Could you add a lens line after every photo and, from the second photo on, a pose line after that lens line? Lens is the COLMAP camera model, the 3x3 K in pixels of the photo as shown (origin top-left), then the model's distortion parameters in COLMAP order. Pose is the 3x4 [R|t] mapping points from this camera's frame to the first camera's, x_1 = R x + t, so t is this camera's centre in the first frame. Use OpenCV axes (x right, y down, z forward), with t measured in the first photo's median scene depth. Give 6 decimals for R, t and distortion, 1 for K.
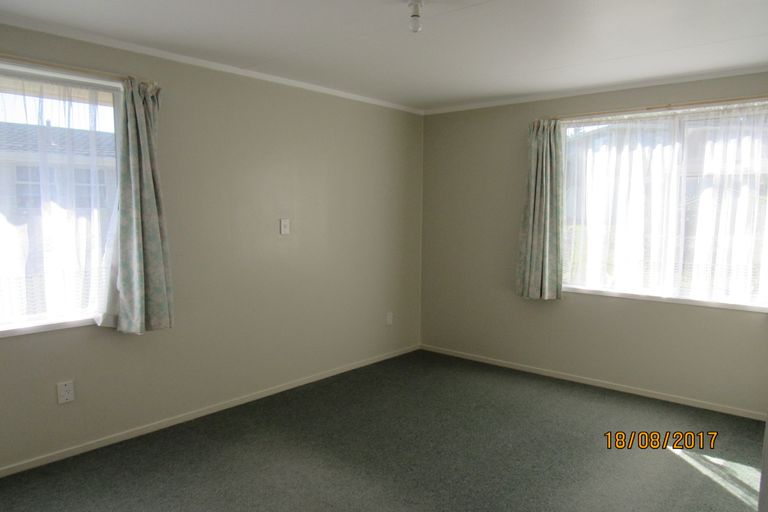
lens RADIAL K [[552.1, 0, 384.0], [0, 552.1, 256.0], [0, 0, 1]] dist [-0.005045, 0.001209]
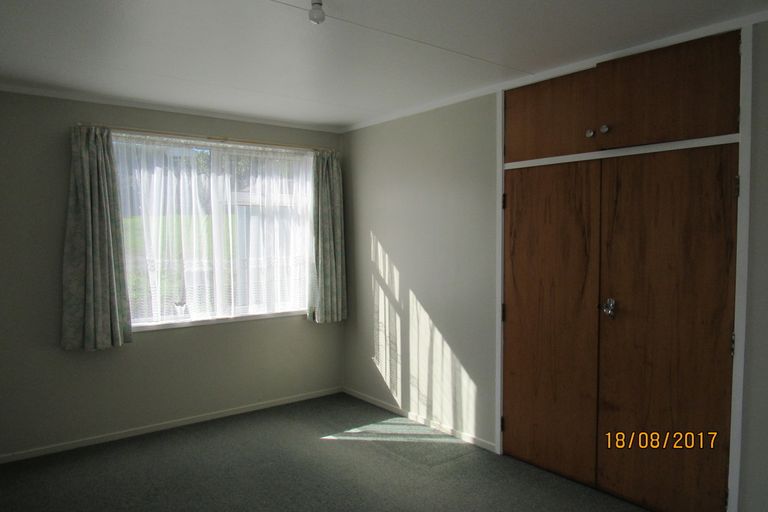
lens RADIAL K [[552.1, 0, 384.0], [0, 552.1, 256.0], [0, 0, 1]] dist [-0.005045, 0.001209]
pose [[0.211200, -0.048473, 0.976240, -0.423117], [0.089901, 0.995499, 0.029980, -0.044381], [-0.973300, 0.081434, 0.214607, 0.431664]]
